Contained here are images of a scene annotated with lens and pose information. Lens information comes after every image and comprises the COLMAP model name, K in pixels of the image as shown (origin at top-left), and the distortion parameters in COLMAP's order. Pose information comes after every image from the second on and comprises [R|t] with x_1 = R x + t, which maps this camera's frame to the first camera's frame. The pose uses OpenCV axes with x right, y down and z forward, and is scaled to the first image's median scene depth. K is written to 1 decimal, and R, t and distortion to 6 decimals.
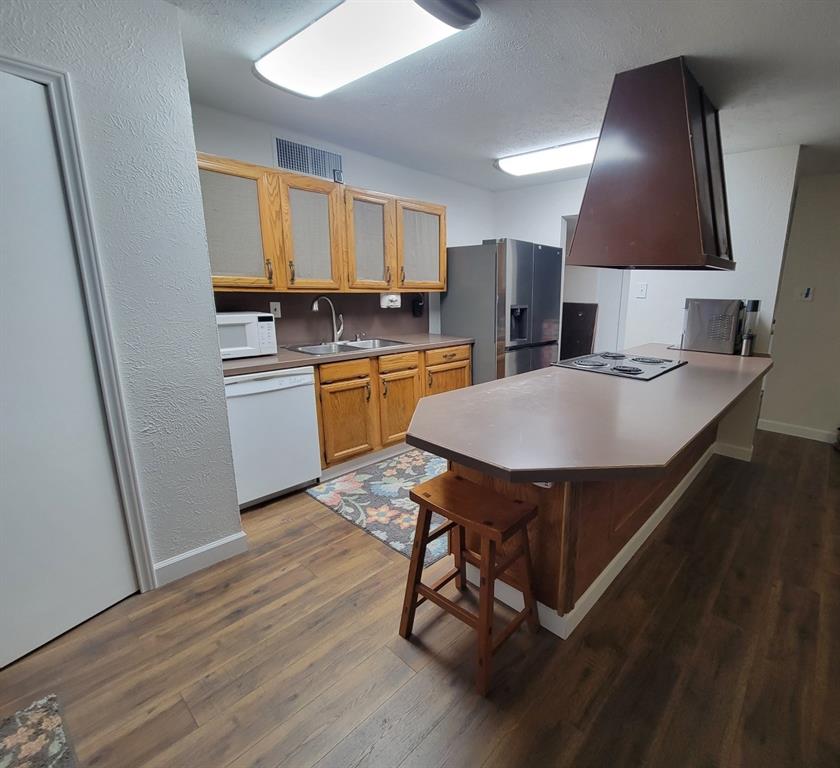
lens RADIAL K [[419.3, 0, 509.7], [0, 419.3, 380.4], [0, 0, 1]] dist [0.000517, -0.000661]
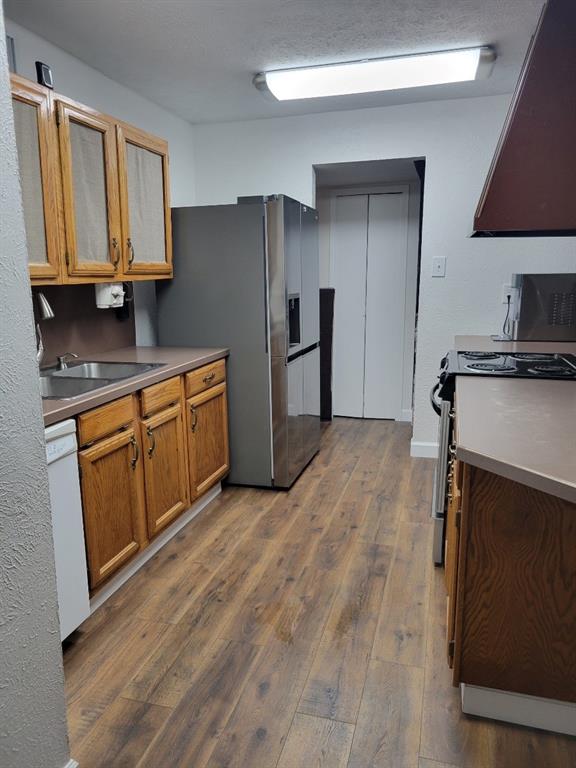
lens RADIAL K [[581.5, 0, 282.7], [0, 581.5, 393.5], [0, 0, 1]] dist [0.032855, -0.007696]
pose [[0.927607, -0.107700, 0.357695, -0.426546], [0.110944, 0.993760, 0.011506, -0.040102], [-0.356702, 0.029011, 0.933768, 0.164860]]
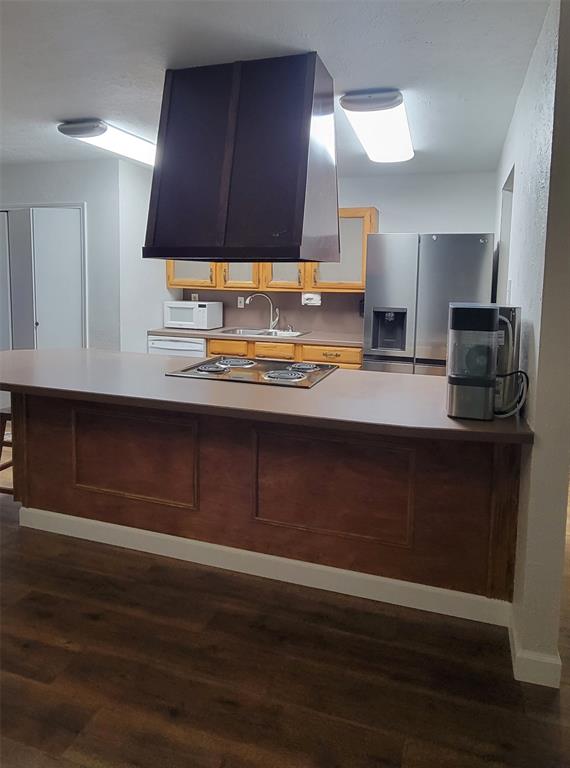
lens RADIAL K [[480.5, 0, 306.3], [0, 480.5, 322.0], [0, 0, 1]] dist [-0.002105, 0.000164]
pose [[0.356686, 0.062243, -0.932148, 1.053085], [-0.215256, 0.976407, -0.017169, -0.122706], [0.909087, 0.206774, 0.361669, 0.624608]]
